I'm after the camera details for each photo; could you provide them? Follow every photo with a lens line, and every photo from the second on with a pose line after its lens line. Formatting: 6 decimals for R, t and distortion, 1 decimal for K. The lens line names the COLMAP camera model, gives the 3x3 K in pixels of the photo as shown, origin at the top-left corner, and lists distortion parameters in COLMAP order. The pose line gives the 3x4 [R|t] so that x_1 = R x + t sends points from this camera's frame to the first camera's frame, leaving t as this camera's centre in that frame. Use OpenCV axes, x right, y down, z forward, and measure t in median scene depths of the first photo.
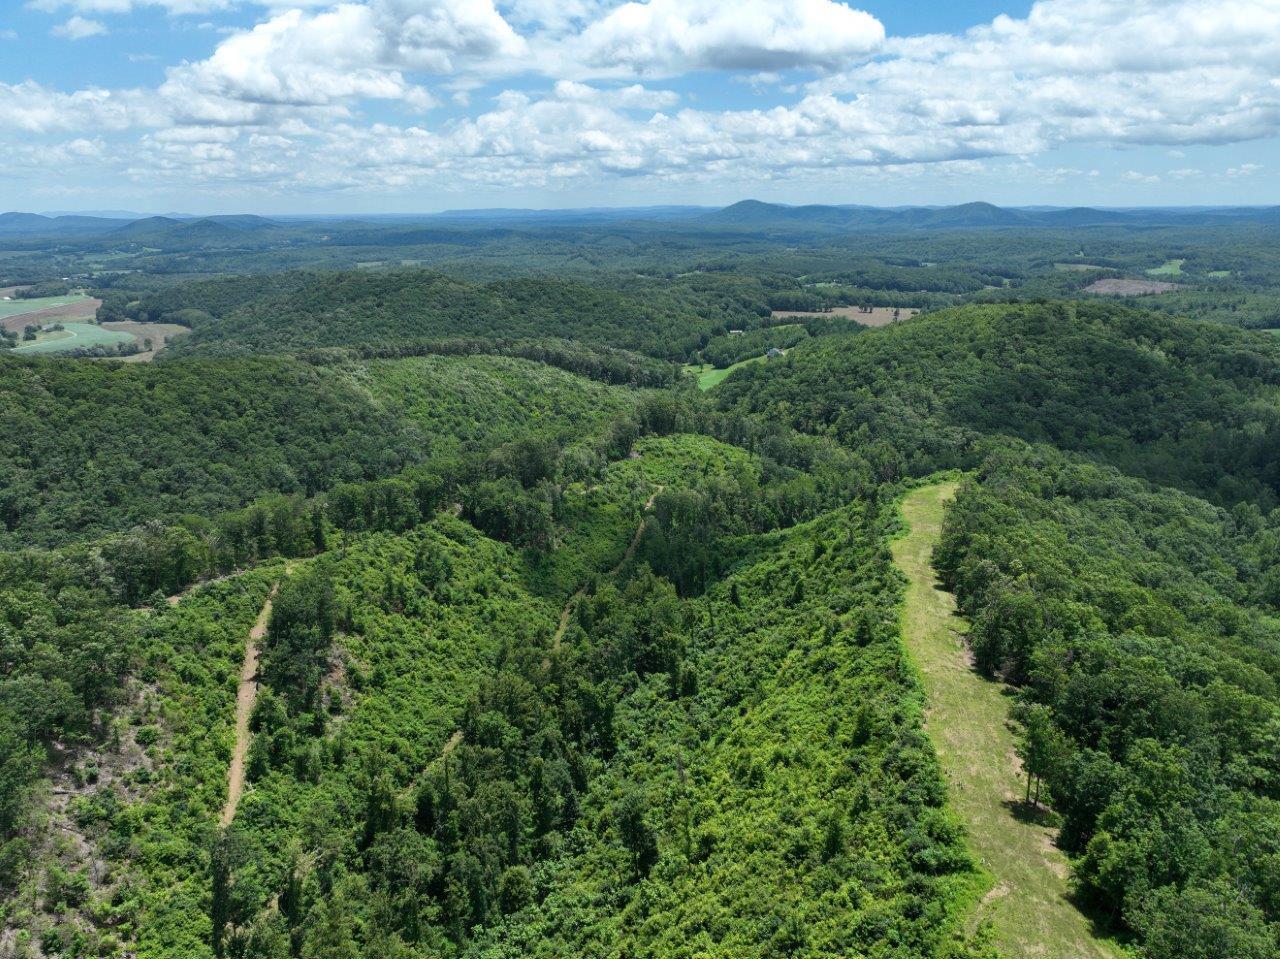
lens RADIAL K [[902.9, 0, 639.8], [0, 902.9, 476.2], [0, 0, 1]] dist [0.001895, 0.013738]
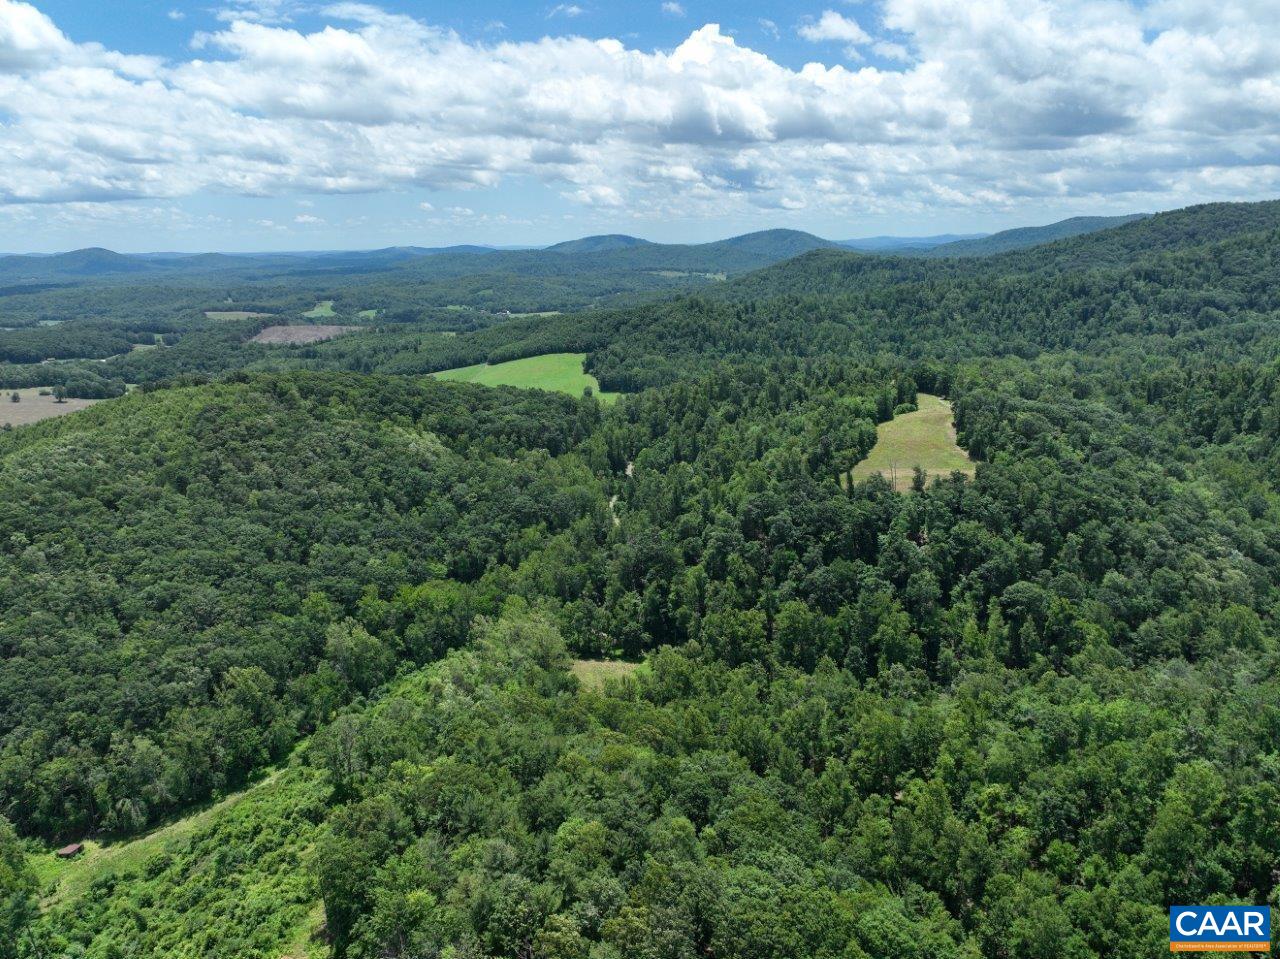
lens RADIAL K [[902.9, 0, 639.8], [0, 902.9, 476.2], [0, 0, 1]] dist [0.001895, 0.013738]
pose [[0.641872, -0.198734, 0.740612, 0.055945], [0.233295, 0.970658, 0.058273, -0.045263], [-0.730462, 0.135377, 0.669402, 0.162981]]
